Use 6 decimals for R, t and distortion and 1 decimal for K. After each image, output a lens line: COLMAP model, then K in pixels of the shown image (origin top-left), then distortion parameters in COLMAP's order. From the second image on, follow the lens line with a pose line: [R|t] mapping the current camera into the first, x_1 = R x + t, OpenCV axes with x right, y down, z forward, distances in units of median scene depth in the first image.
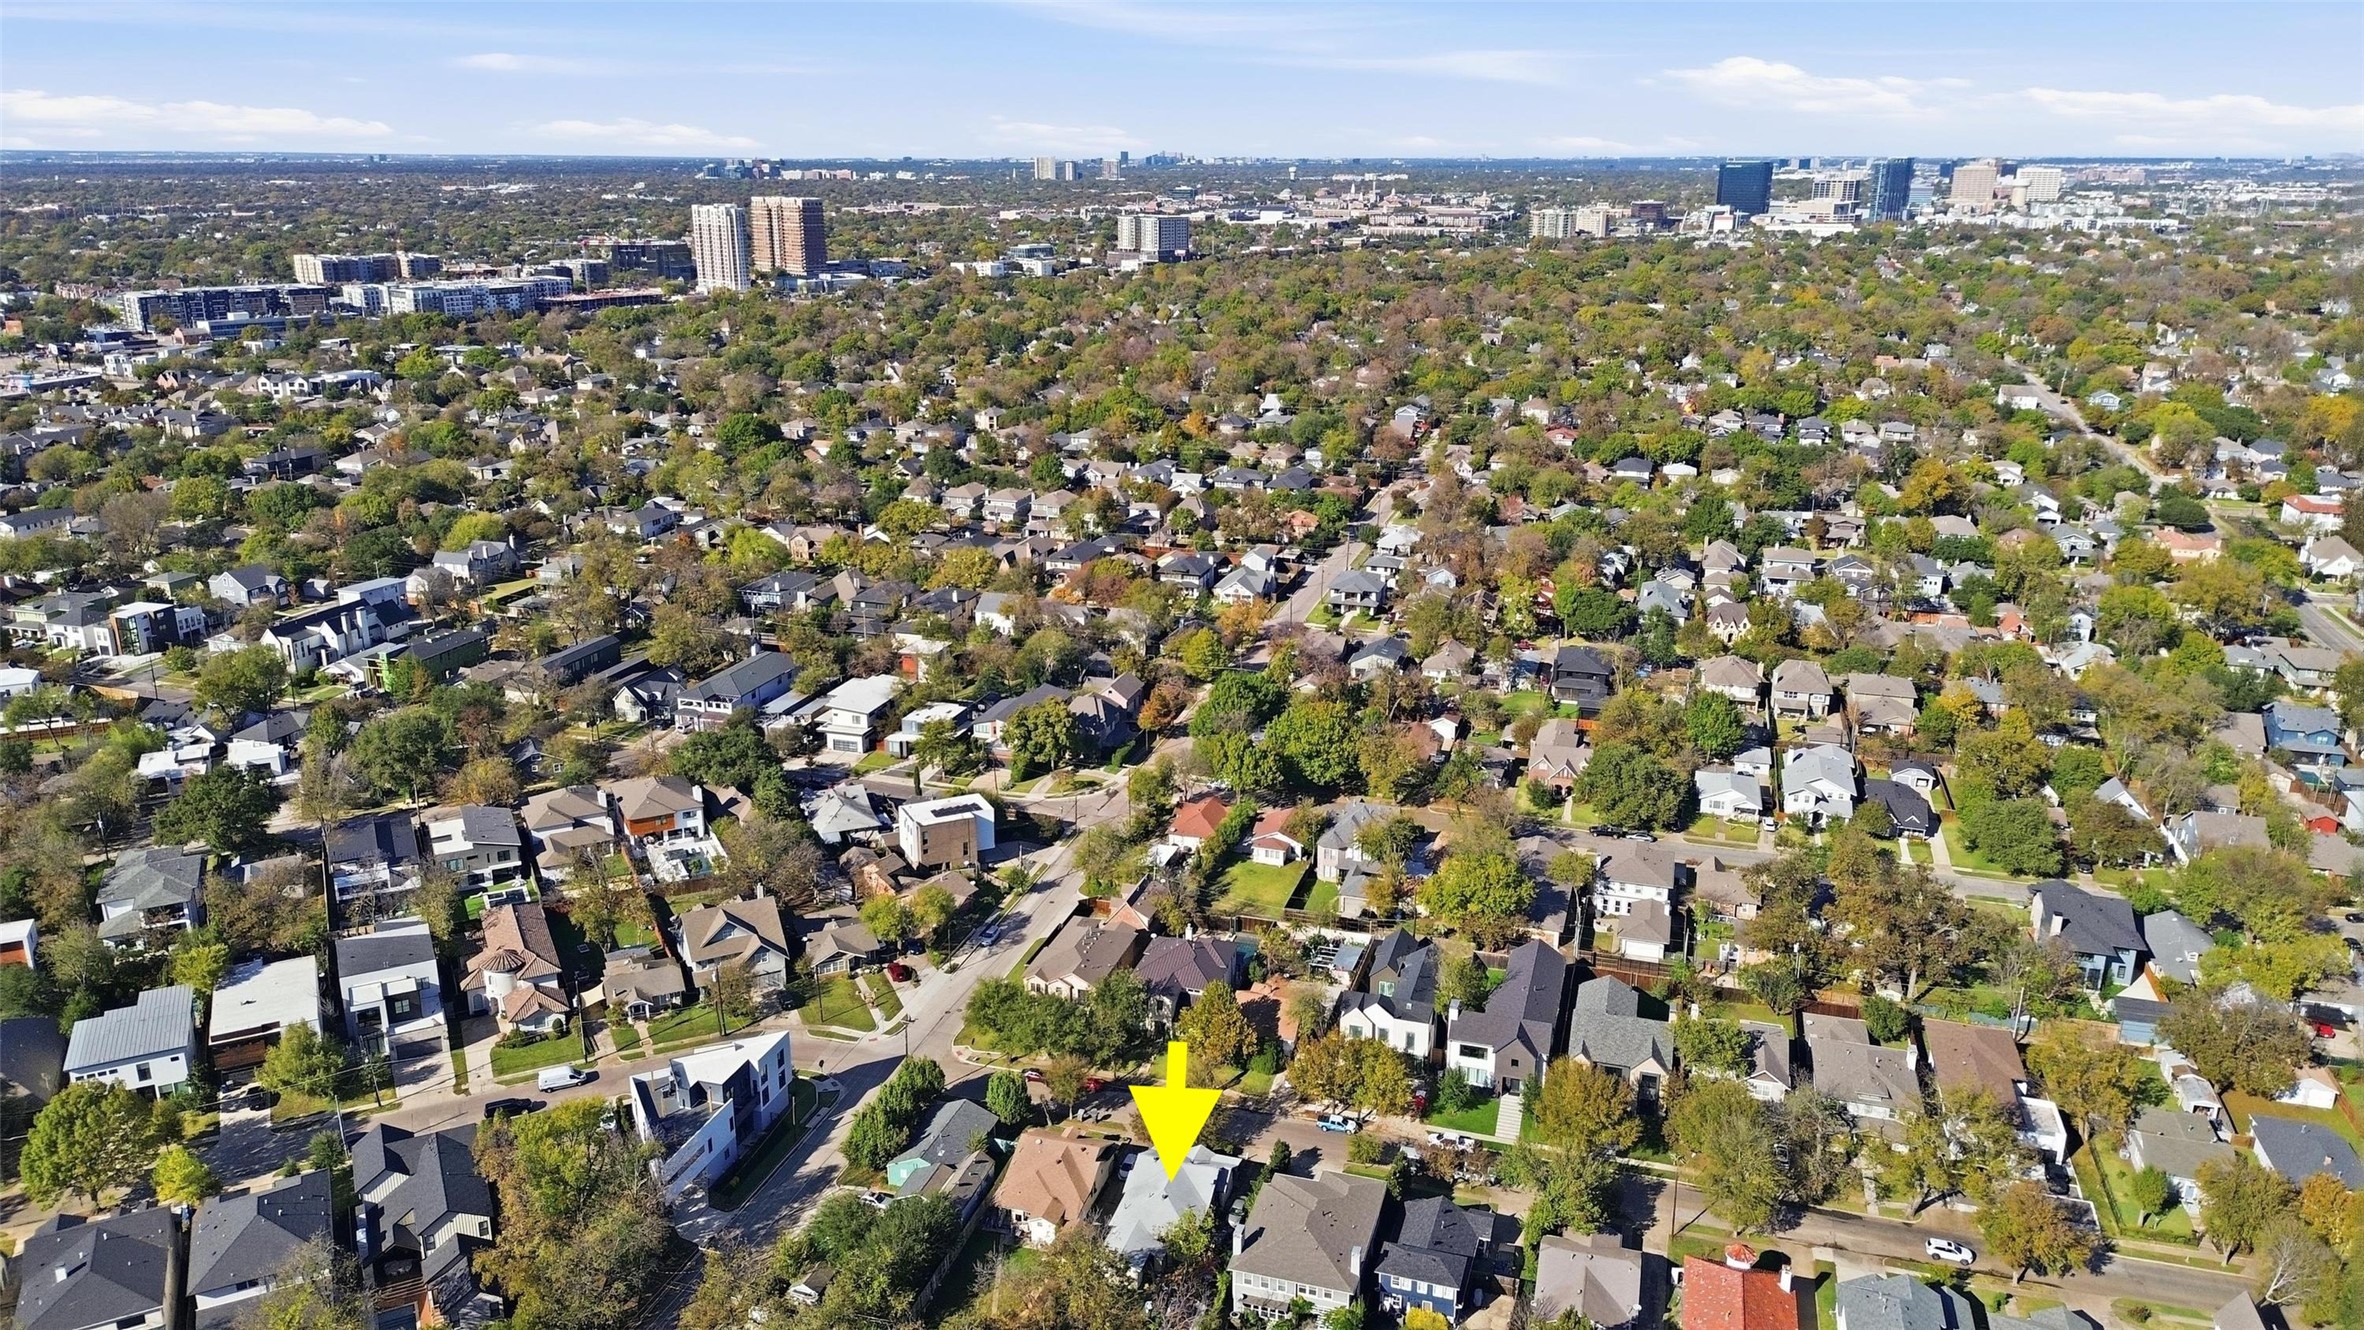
lens RADIAL K [[1657.4, 0, 1182.0], [0, 1657.4, 665.0], [0, 0, 1]] dist [0.074717, -0.100476]
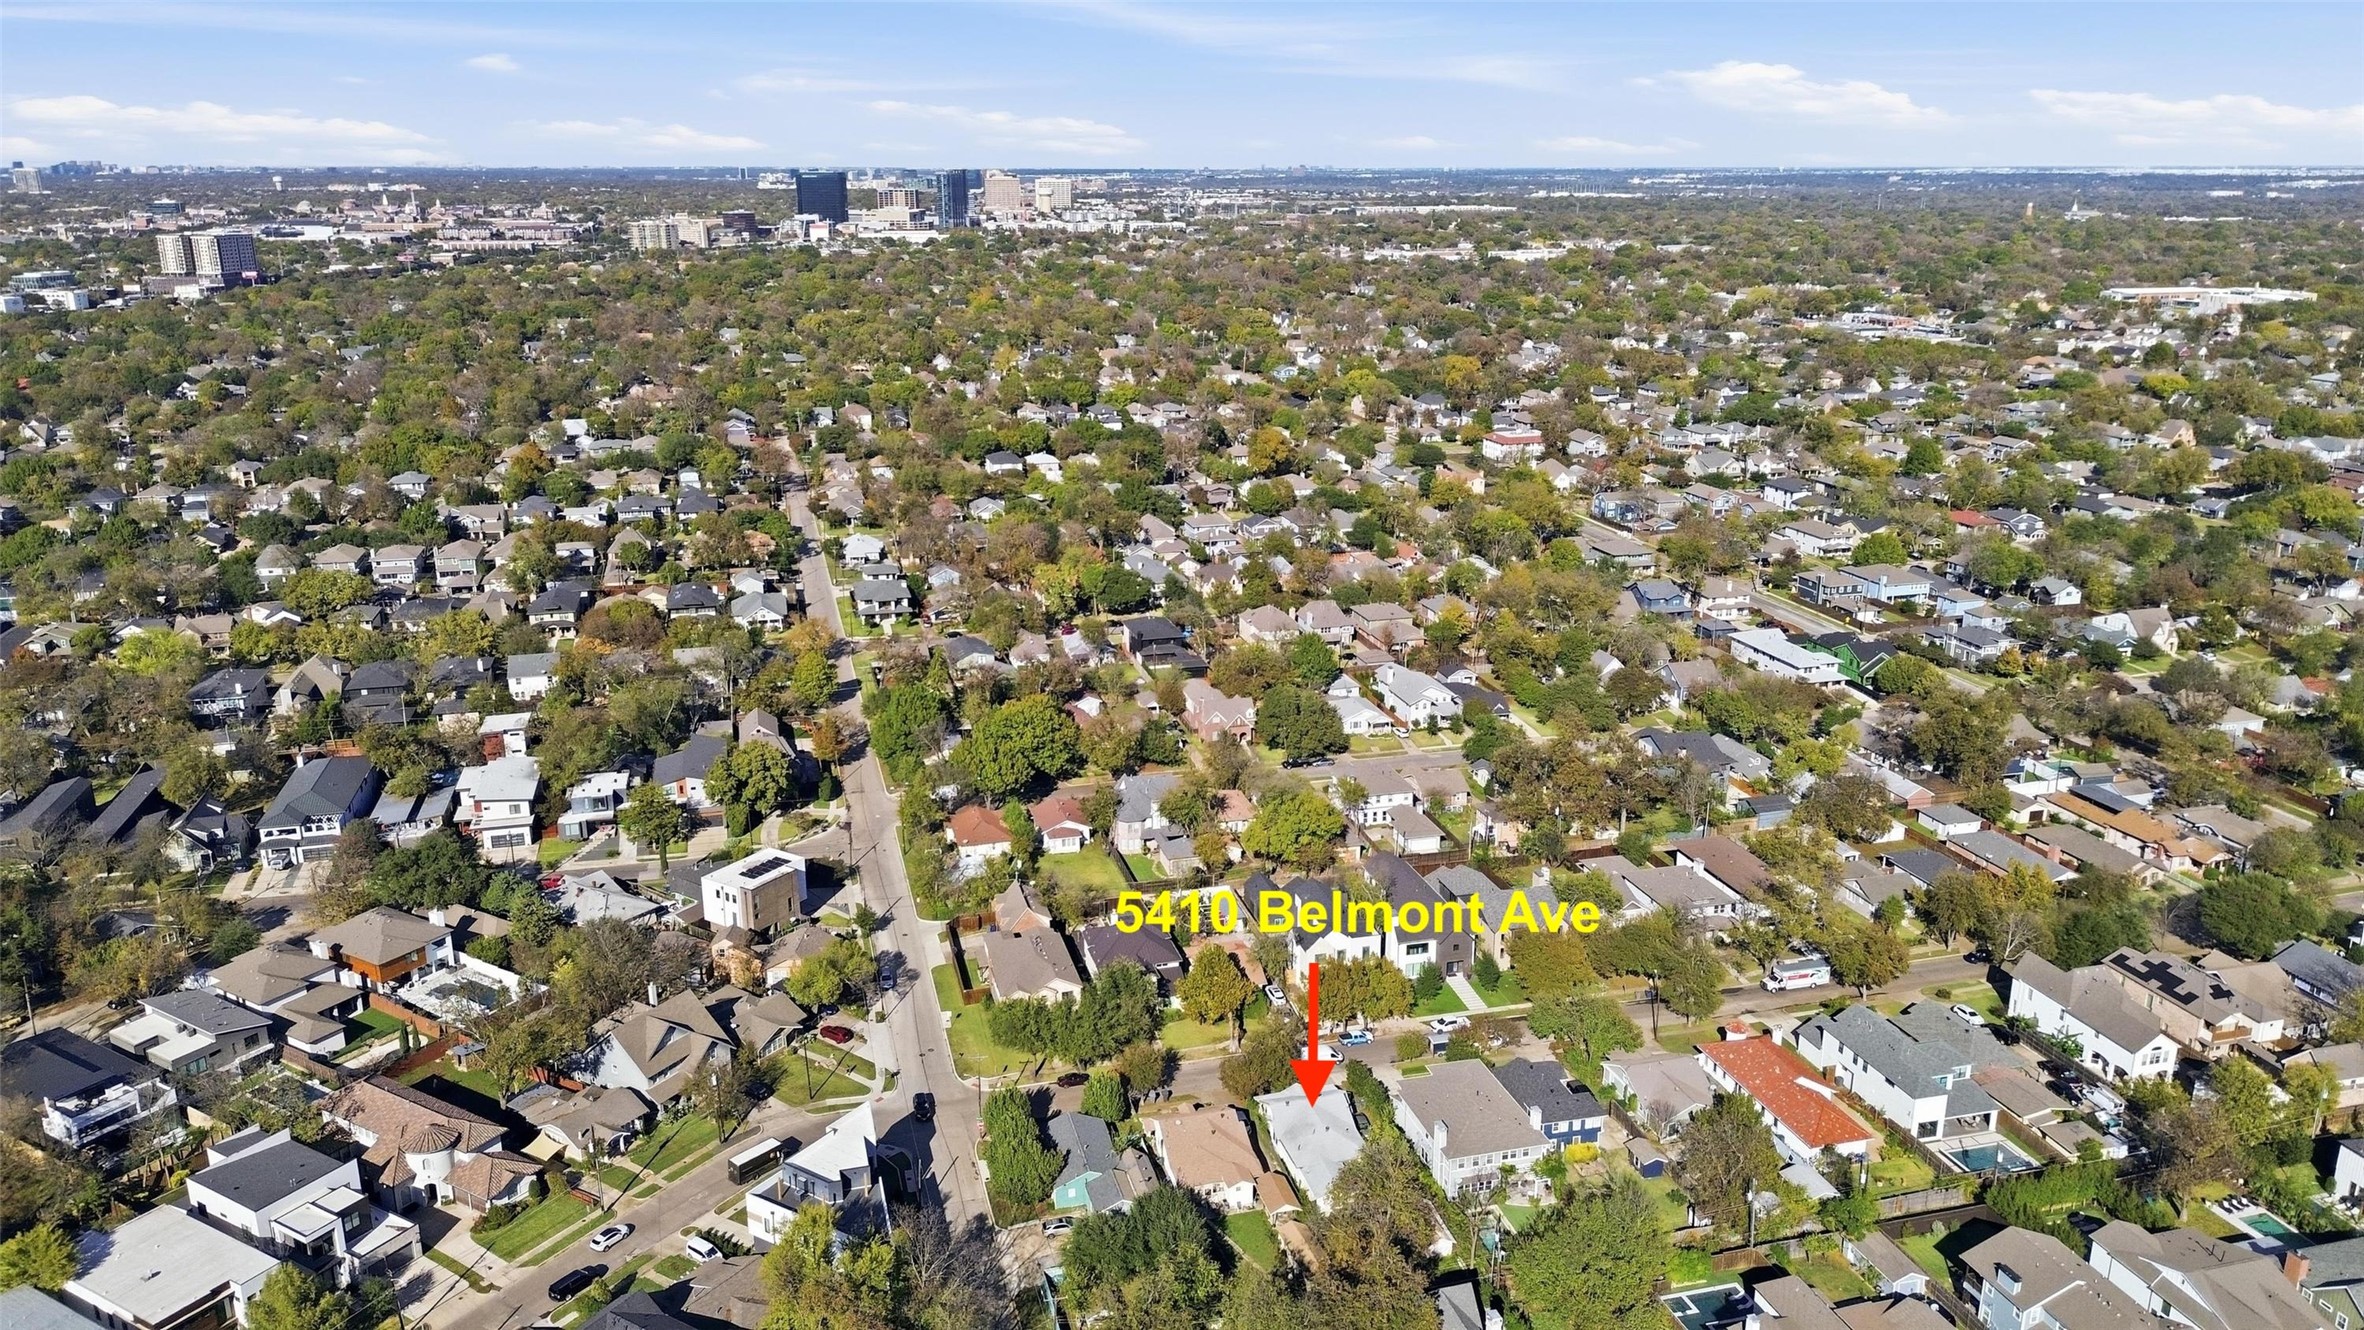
lens RADIAL K [[1638.8, 0, 1192.7], [0, 1638.8, 731.0], [0, 0, 1]] dist [0.006304, -0.003265]
pose [[0.840507, -0.177233, 0.511992, -0.332413], [0.158584, 0.984074, 0.080312, -0.020671], [-0.518072, 0.013691, 0.855227, 0.070530]]
